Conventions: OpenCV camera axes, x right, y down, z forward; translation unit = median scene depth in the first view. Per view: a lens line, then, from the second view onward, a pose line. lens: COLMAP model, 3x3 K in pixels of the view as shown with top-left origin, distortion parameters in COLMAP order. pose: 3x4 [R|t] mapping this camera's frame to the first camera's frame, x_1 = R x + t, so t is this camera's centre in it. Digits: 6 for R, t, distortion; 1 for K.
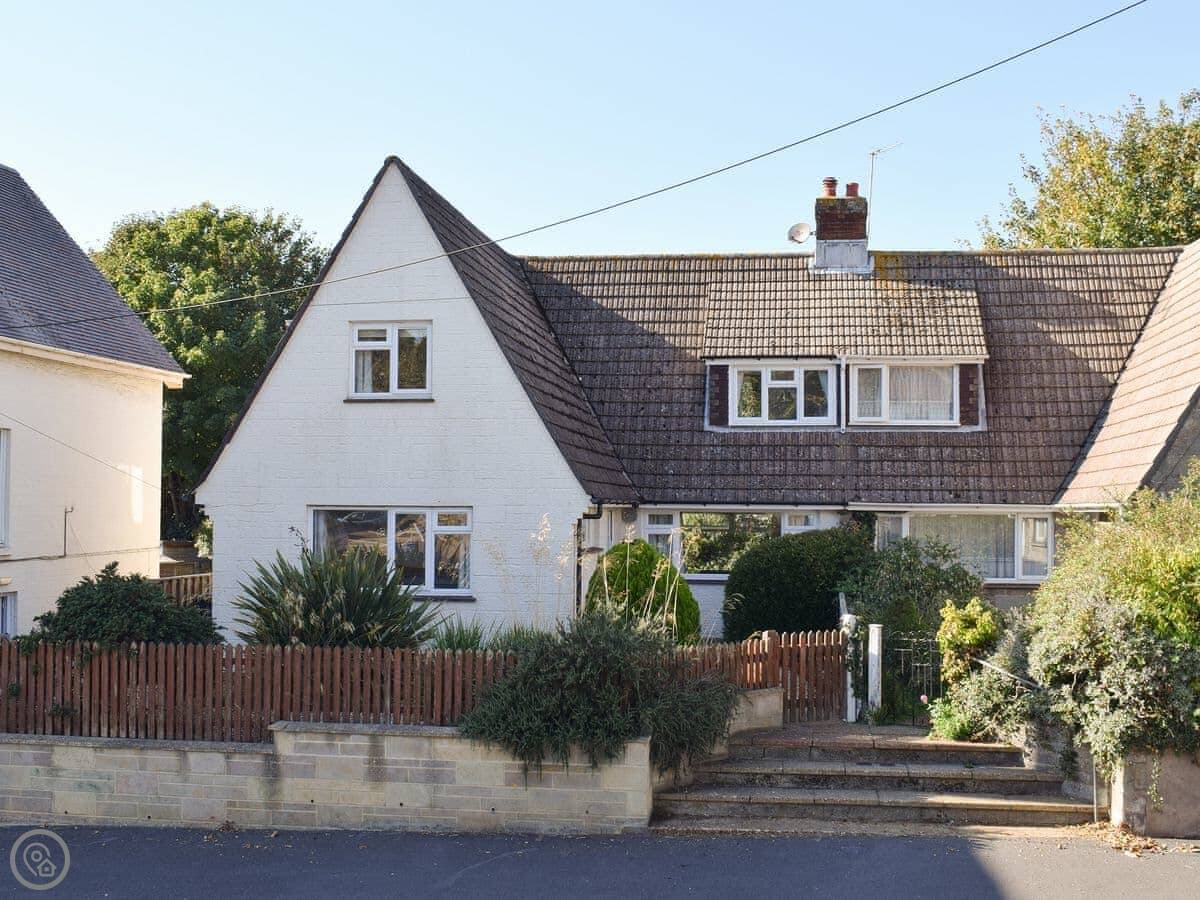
lens RADIAL K [[1337.7, 0, 600.6], [0, 1337.7, 451.3], [0, 0, 1]] dist [-0.065665, 0.000000]
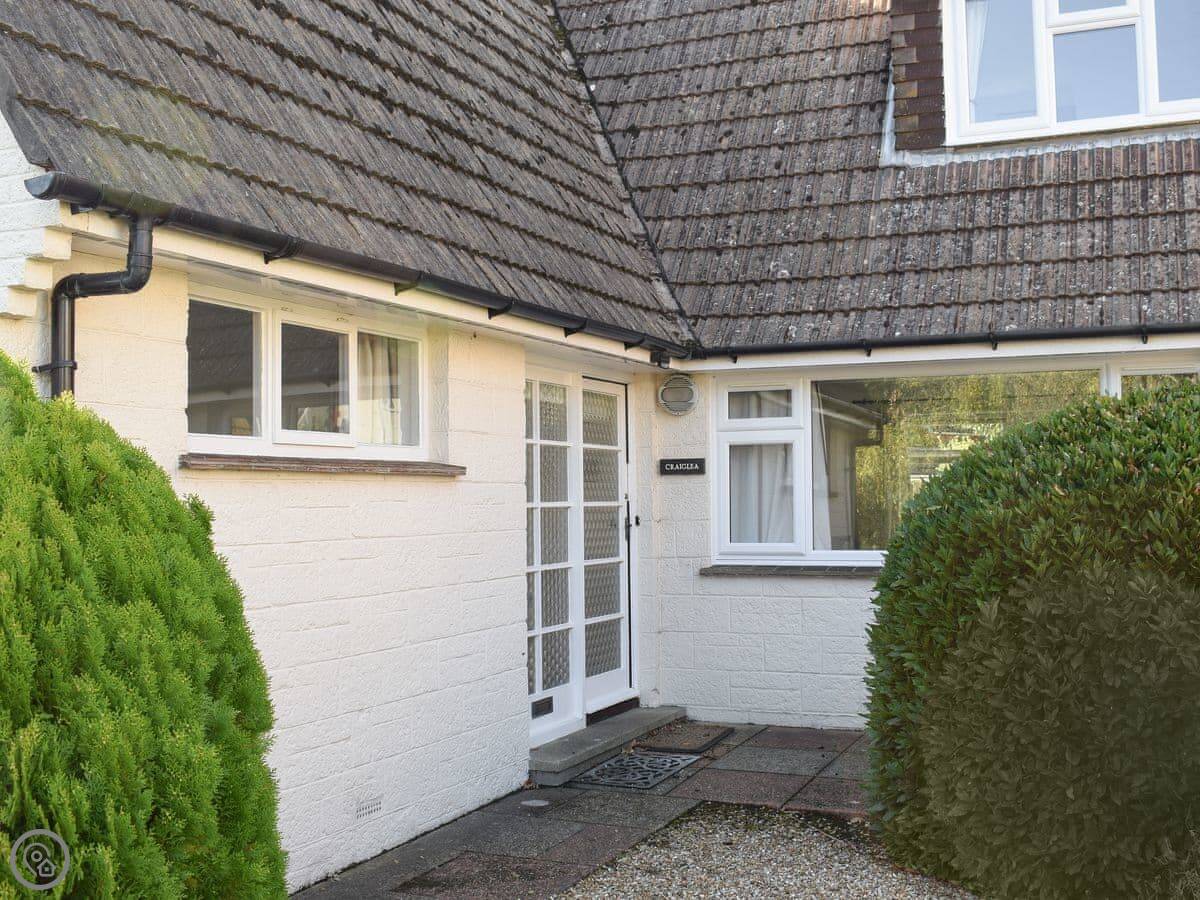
lens RADIAL K [[1337.7, 0, 599.5], [0, 1337.7, 449.8], [0, 0, 1]] dist [-0.065665, 0.000000]
pose [[0.964172, -0.029318, -0.263653, 0.097730], [0.032689, 0.999430, 0.008407, 0.058333], [0.263256, -0.016724, 0.964581, 0.619803]]
